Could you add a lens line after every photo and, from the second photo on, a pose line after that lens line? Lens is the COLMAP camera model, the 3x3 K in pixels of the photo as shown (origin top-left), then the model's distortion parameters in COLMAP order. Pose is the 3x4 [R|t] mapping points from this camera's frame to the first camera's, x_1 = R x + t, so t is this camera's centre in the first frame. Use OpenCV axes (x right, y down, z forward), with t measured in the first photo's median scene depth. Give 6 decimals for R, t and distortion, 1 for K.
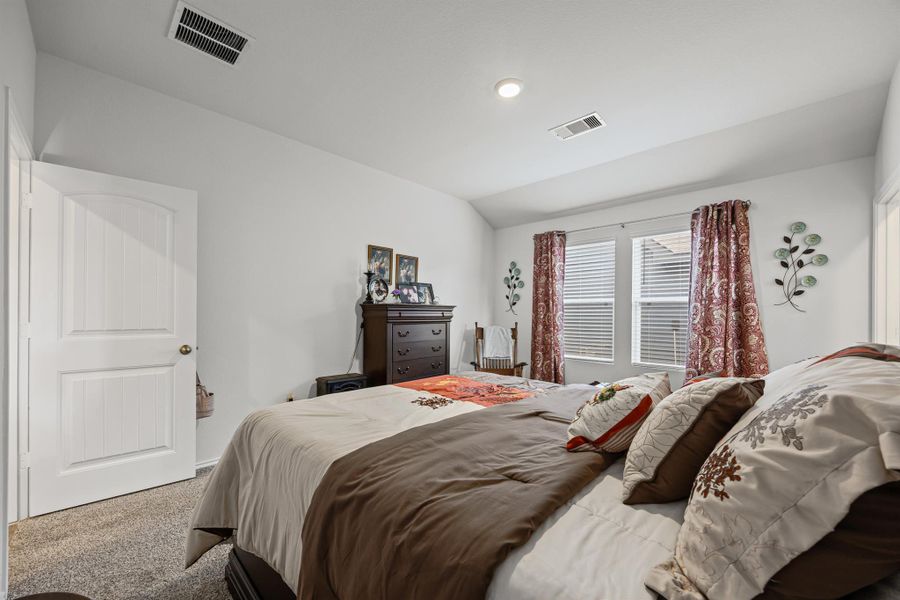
lens RADIAL K [[346.2, 0, 448.6], [0, 346.2, 307.8], [0, 0, 1]] dist [0.005581, 0.000176]
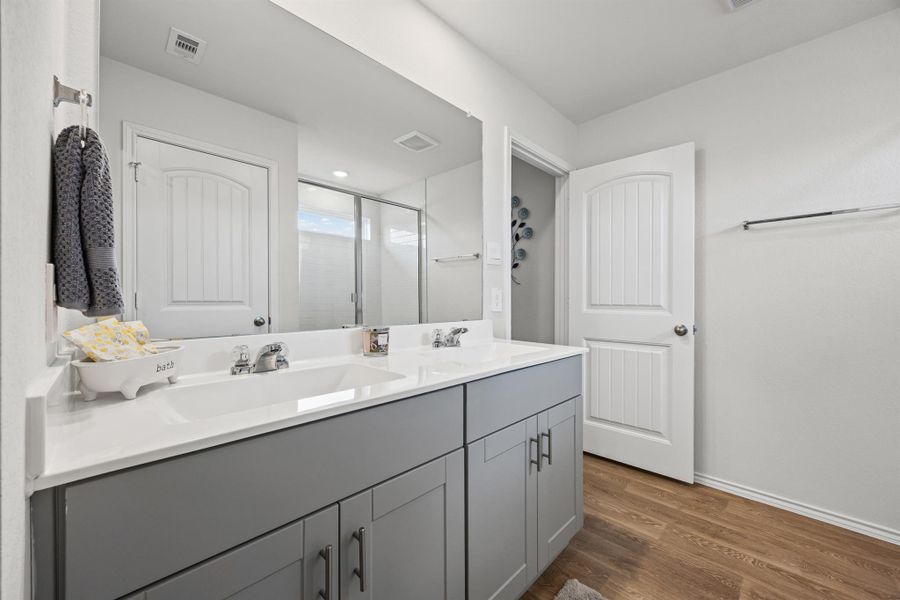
lens RADIAL K [[346.2, 0, 443.4], [0, 346.2, 296.3], [0, 0, 1]] dist [0.005581, 0.000176]
pose [[0.999685, -0.006486, -0.024240, 0.788376], [0.006973, 0.999775, 0.020047, 0.024721], [0.024104, -0.020209, 0.999505, -0.028331]]
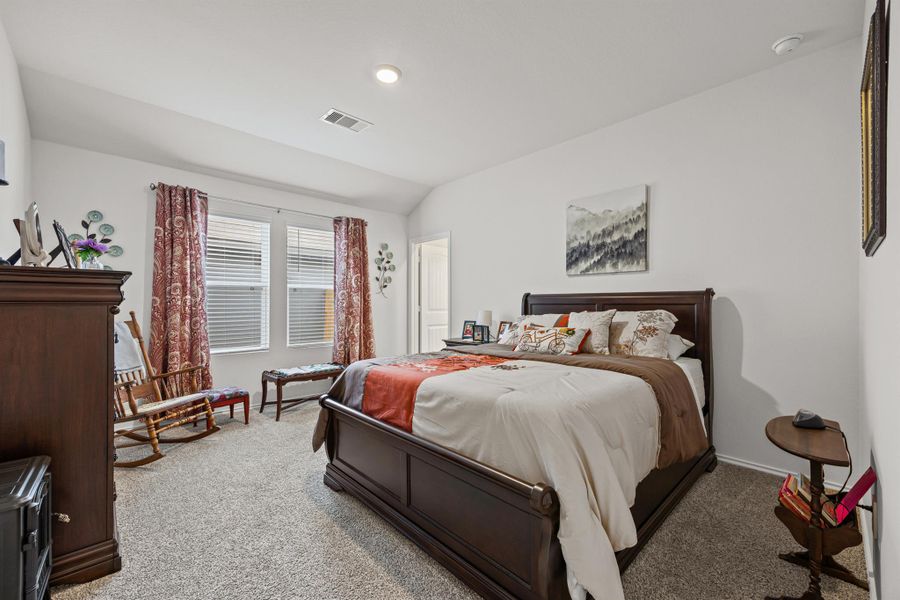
lens RADIAL K [[346.2, 0, 455.5], [0, 346.2, 302.7], [0, 0, 1]] dist [0.005581, 0.000176]
pose [[0.072322, -0.003638, 0.997375, -0.585237], [-0.014912, 0.999878, 0.004728, 0.020511], [-0.997270, -0.015215, 0.072259, 0.528324]]
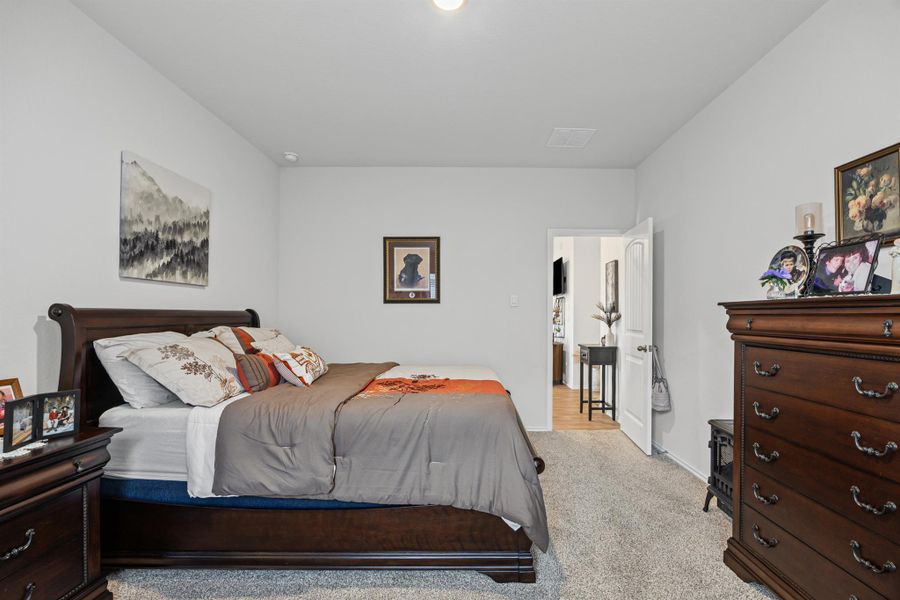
lens RADIAL K [[468.4, 0, 451.4], [0, 468.4, 306.1], [0, 0, 1]] dist [-0.006093, -0.000613]
pose [[-0.753646, -0.018819, -0.657011, 0.605530], [0.002221, 0.999511, -0.031178, 0.015495], [0.657276, -0.024956, -0.753236, 1.270365]]
